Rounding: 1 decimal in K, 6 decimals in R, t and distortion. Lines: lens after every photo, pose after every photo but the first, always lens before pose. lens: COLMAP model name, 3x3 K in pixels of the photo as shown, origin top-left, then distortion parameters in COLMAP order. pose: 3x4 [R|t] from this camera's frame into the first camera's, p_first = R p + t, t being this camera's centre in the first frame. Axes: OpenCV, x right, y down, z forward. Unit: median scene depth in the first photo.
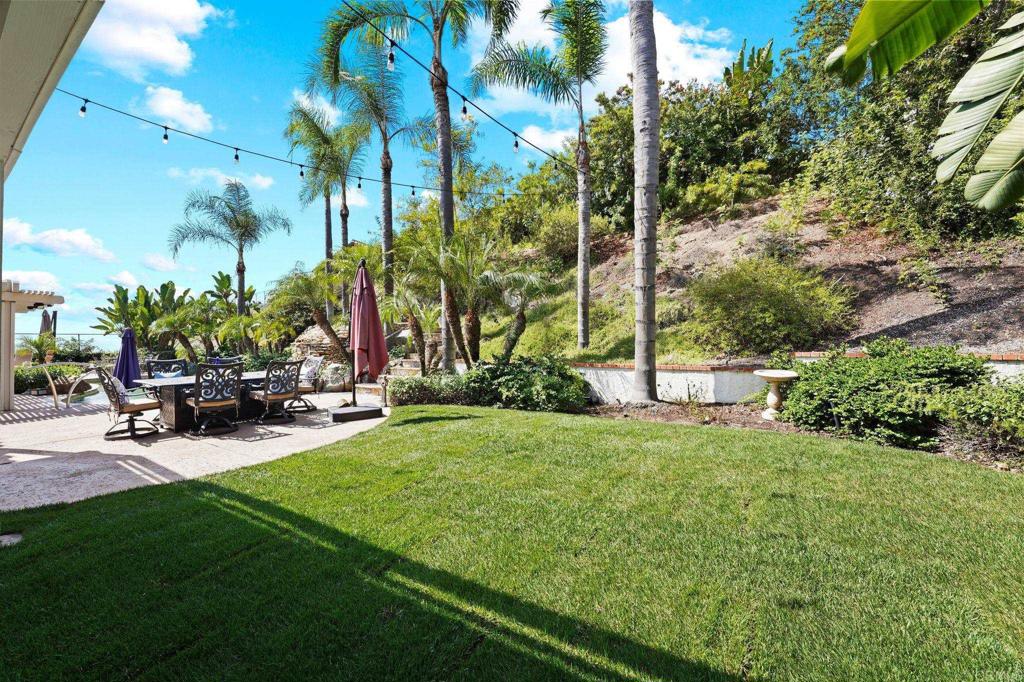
lens RADIAL K [[410.5, 0, 513.3], [0, 410.5, 343.0], [0, 0, 1]] dist [-0.001941, -0.000162]
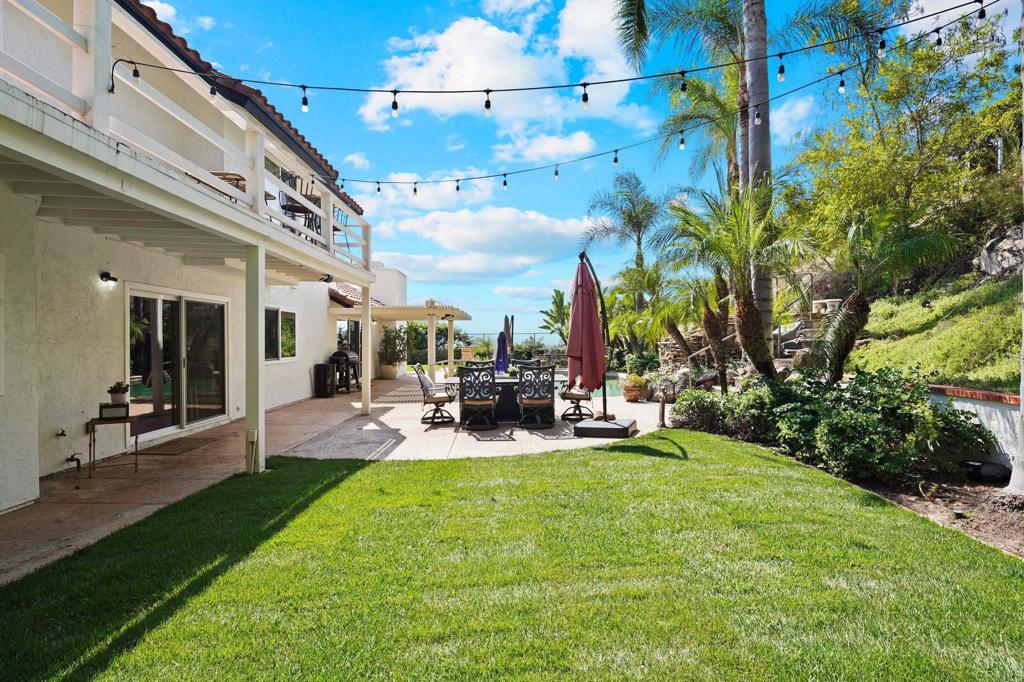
lens RADIAL K [[516.1, 0, 511.9], [0, 516.1, 340.0], [0, 0, 1]] dist [-0.000993, 0.000210]
pose [[0.578610, -0.002626, -0.815600, 0.468811], [0.007856, 0.999966, 0.002353, -0.024152], [0.815567, -0.007769, 0.578611, 0.264673]]
